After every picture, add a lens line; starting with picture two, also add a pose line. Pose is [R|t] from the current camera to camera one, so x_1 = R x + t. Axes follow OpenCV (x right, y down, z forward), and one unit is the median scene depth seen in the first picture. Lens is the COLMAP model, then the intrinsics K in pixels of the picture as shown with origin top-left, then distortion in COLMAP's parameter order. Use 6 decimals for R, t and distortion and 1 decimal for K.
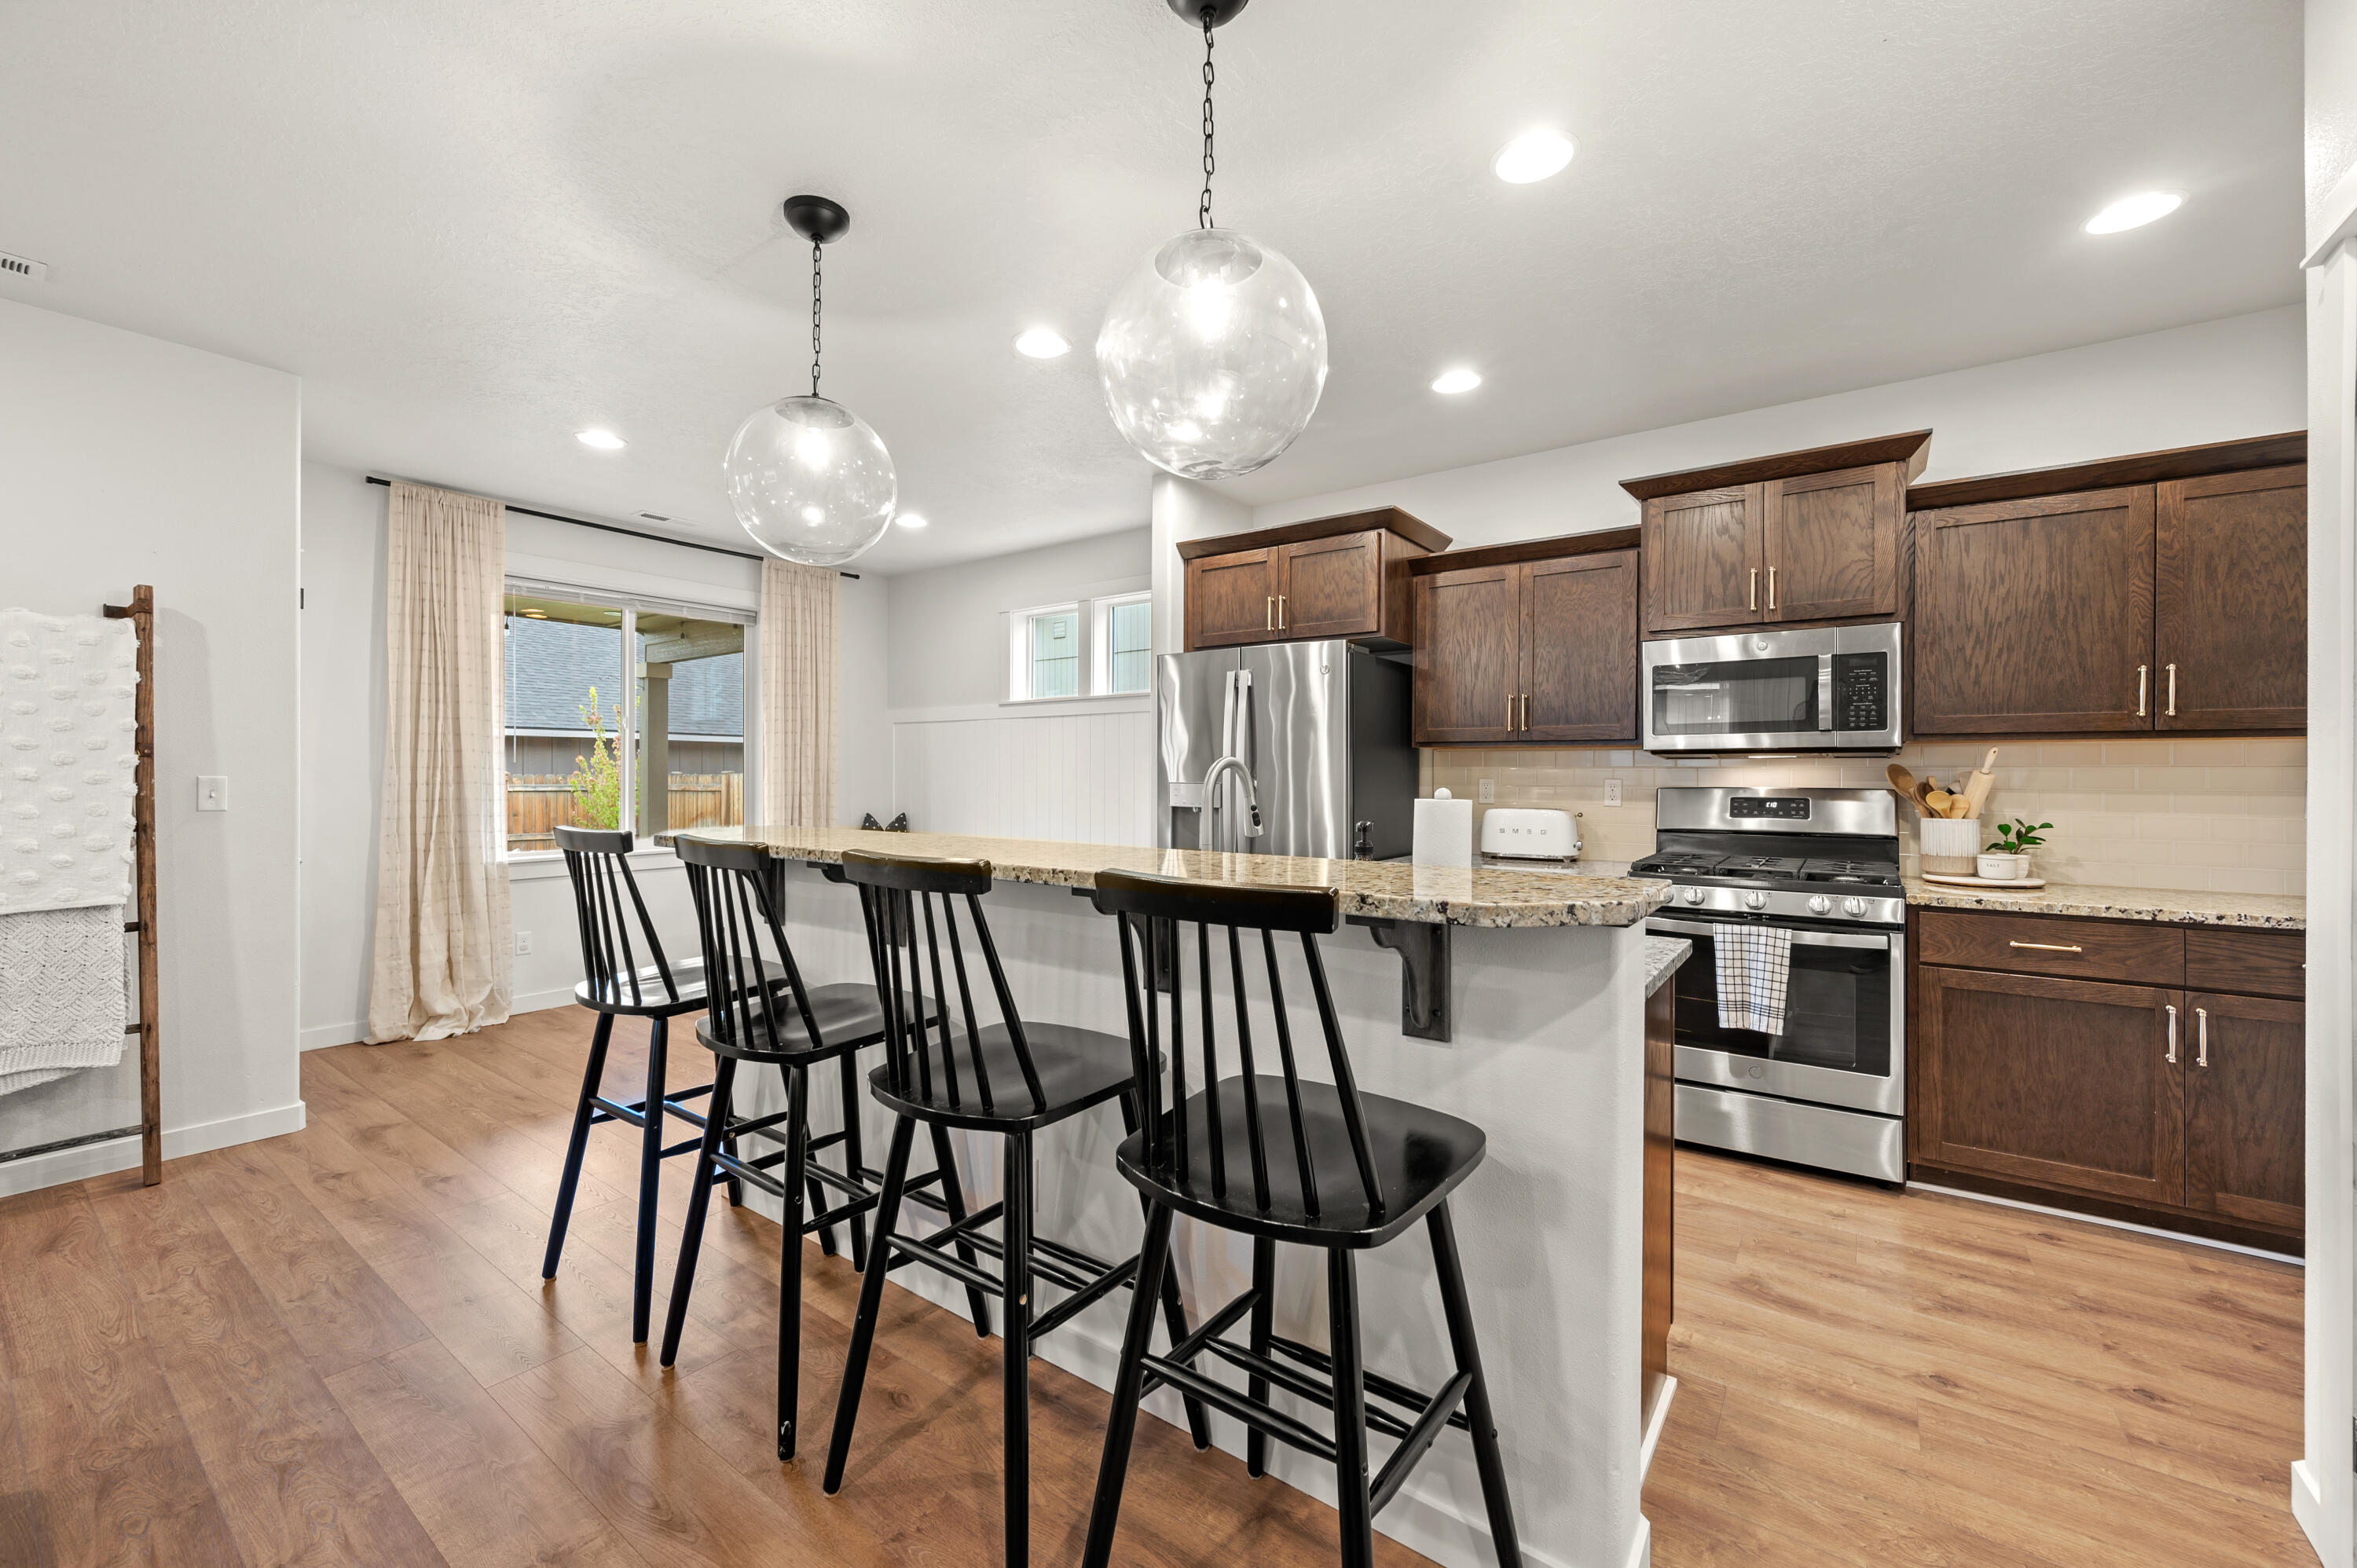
lens RADIAL K [[938.1, 0, 1169.6], [0, 938.1, 775.3], [0, 0, 1]] dist [-0.000050, -0.000108]
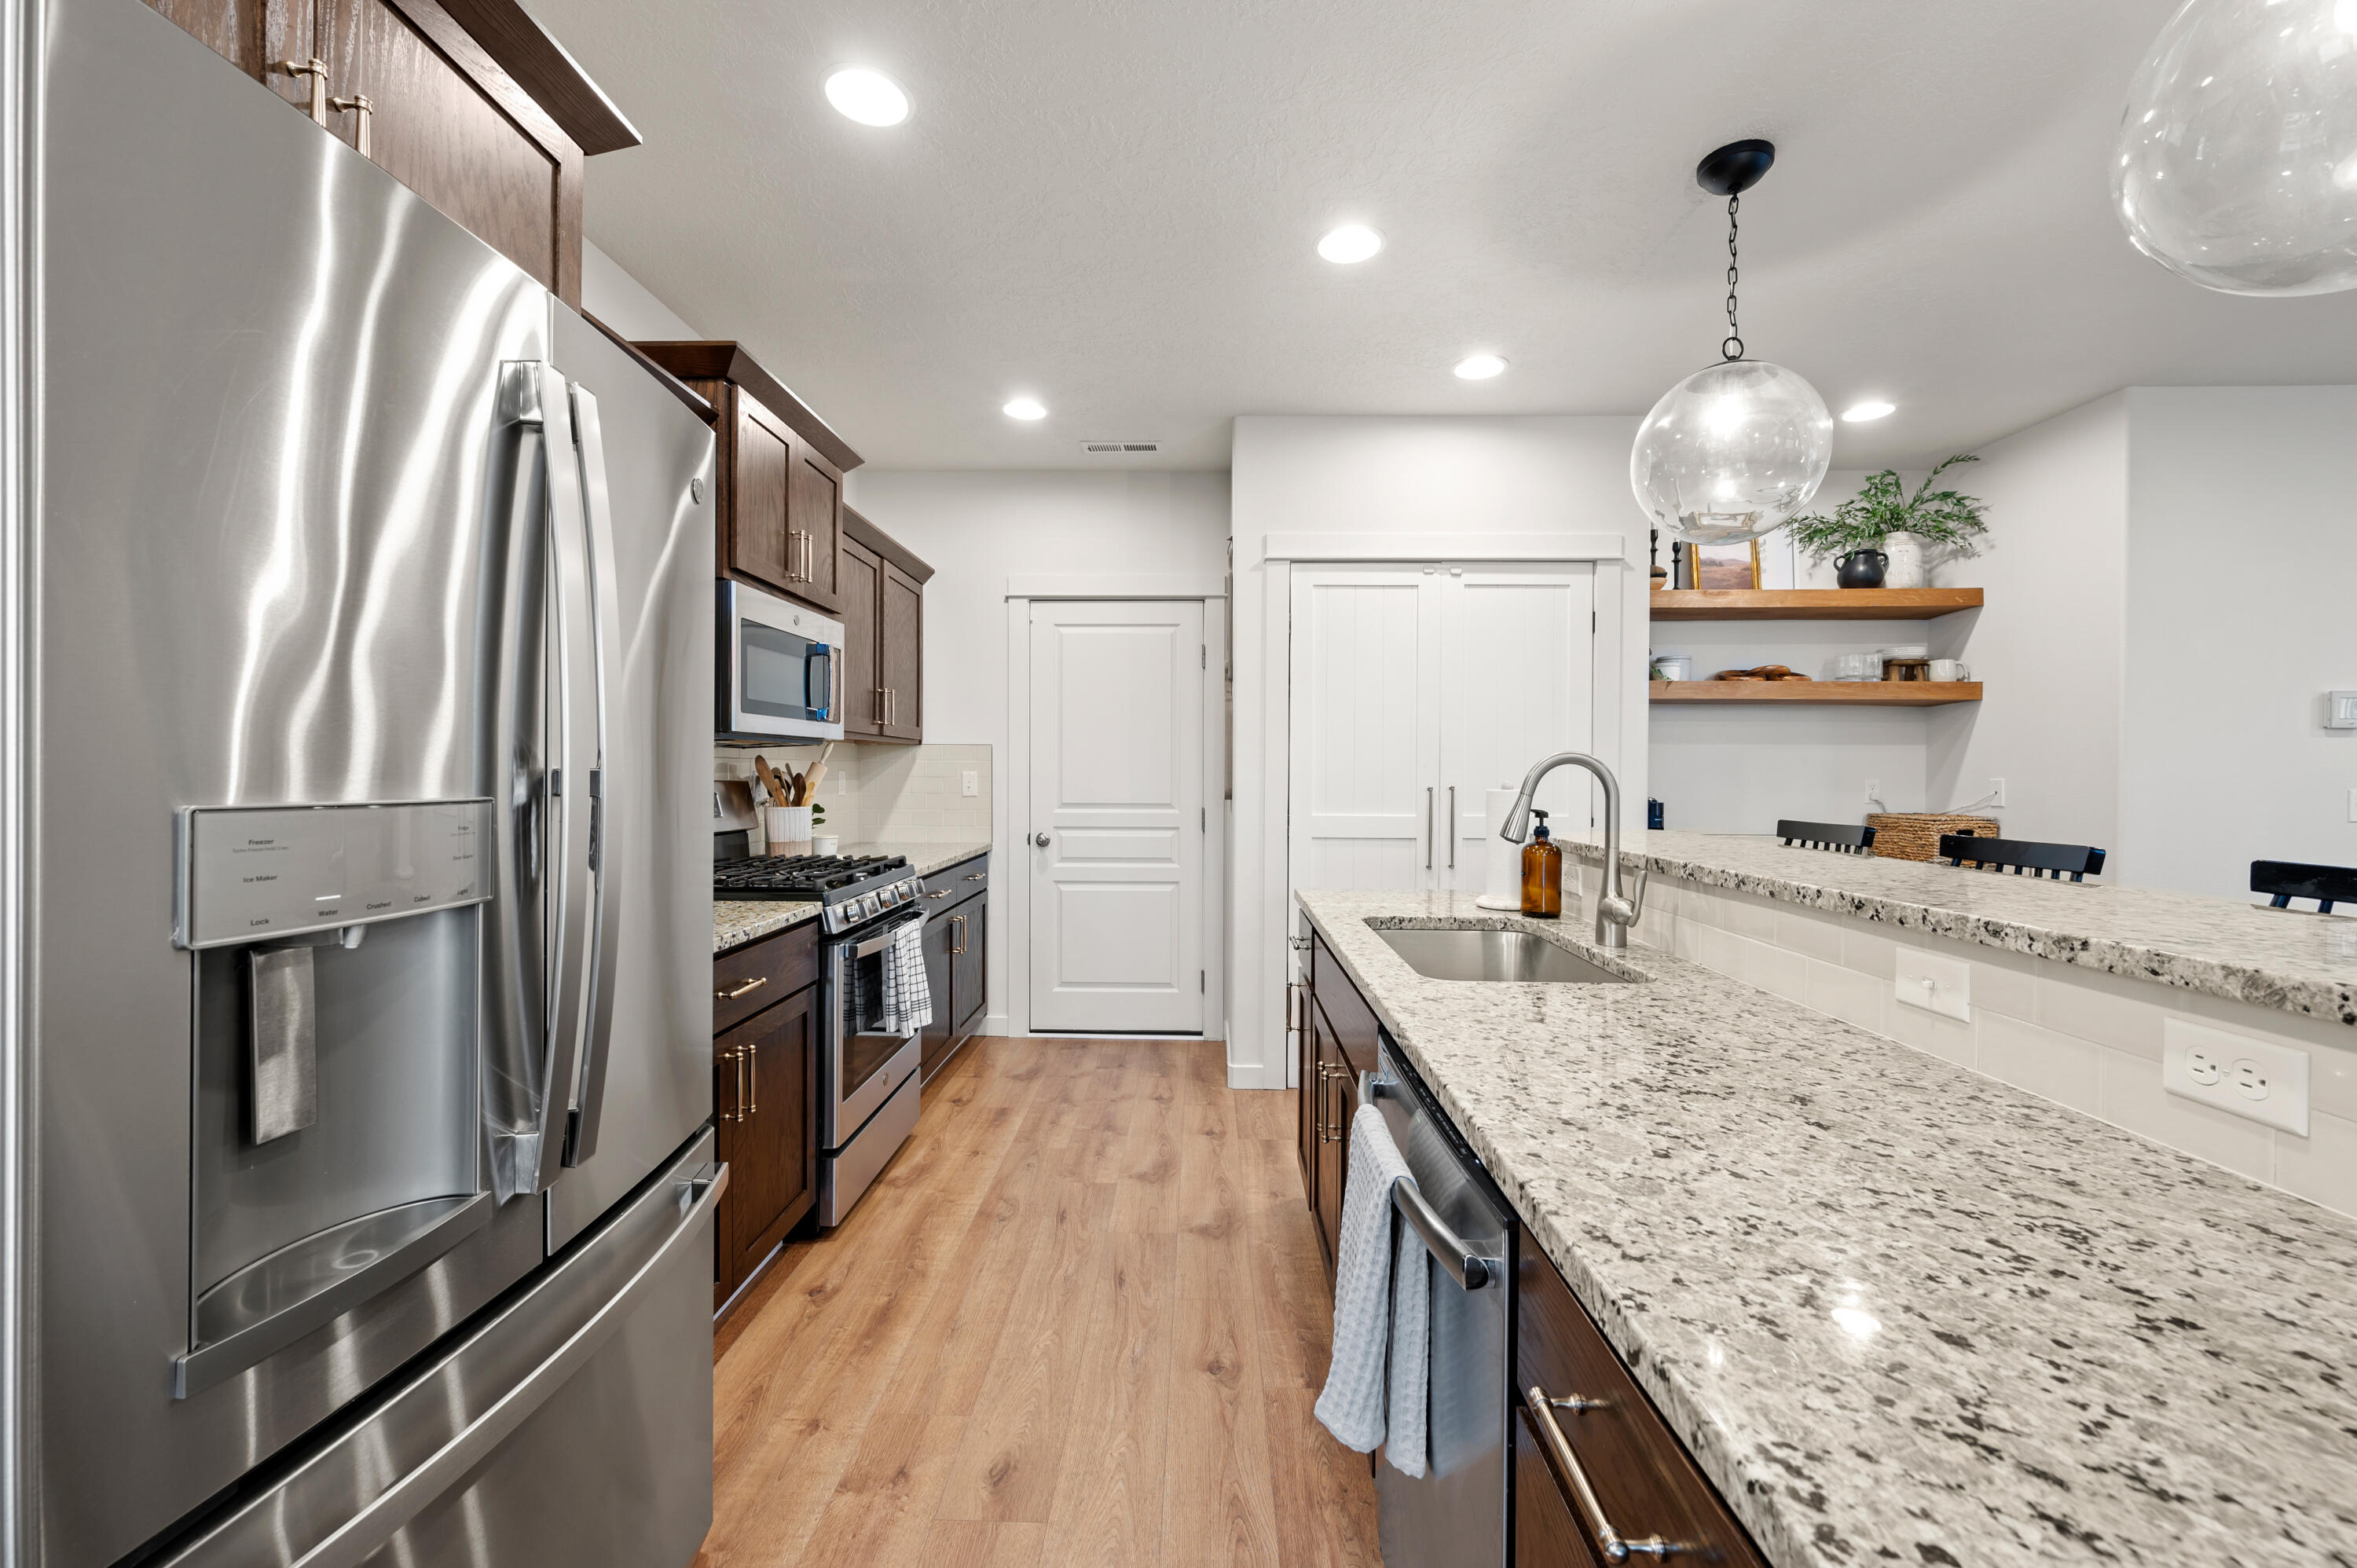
lens RADIAL K [[940.2, 0, 1176.1], [0, 940.2, 777.1], [0, 0, 1]] dist [0.000801, 0.000077]
pose [[-0.574665, -0.010423, 0.818322, -0.266491], [-0.004380, 0.999944, 0.009660, -0.000226], [-0.818377, 0.001967, -0.574678, 1.078963]]
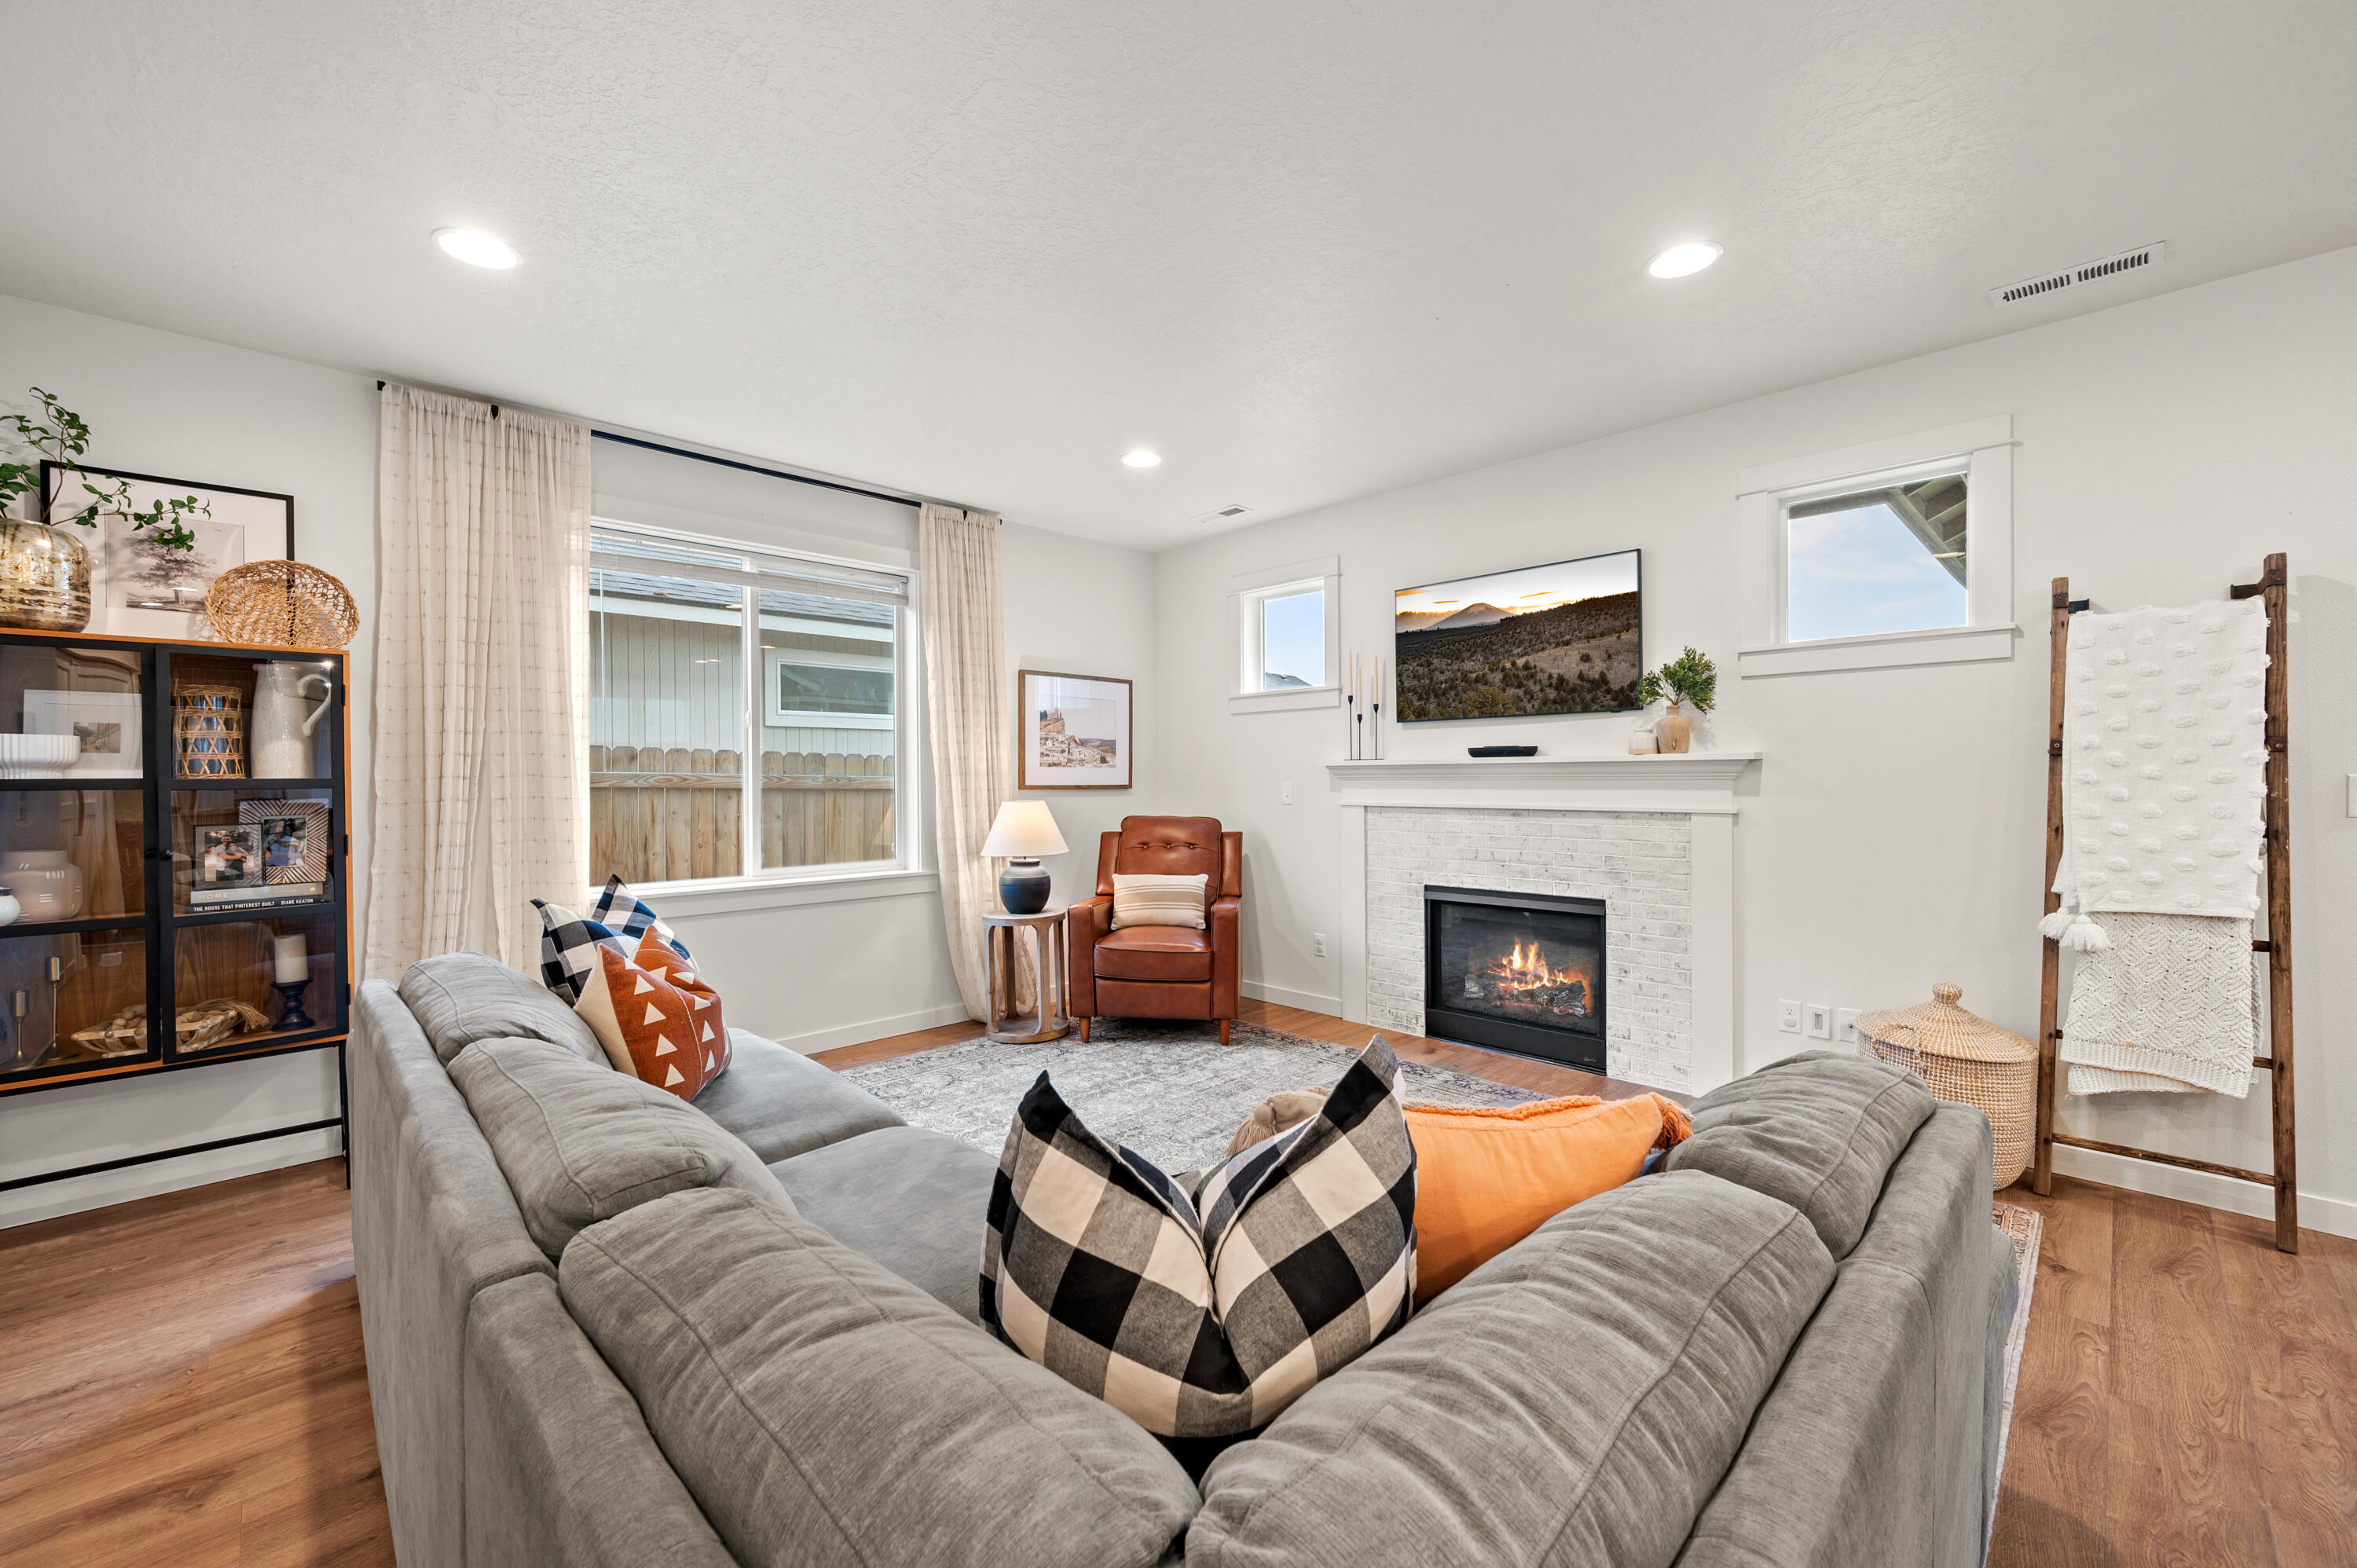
lens RADIAL K [[940.2, 0, 1176.1], [0, 940.2, 777.1], [0, 0, 1]] dist [0.000801, 0.000077]
pose [[-0.150153, 0.002527, -0.988659, -0.065090], [0.006091, 0.999980, 0.001631, -0.003395], [0.988644, -0.005777, -0.150166, 0.101433]]
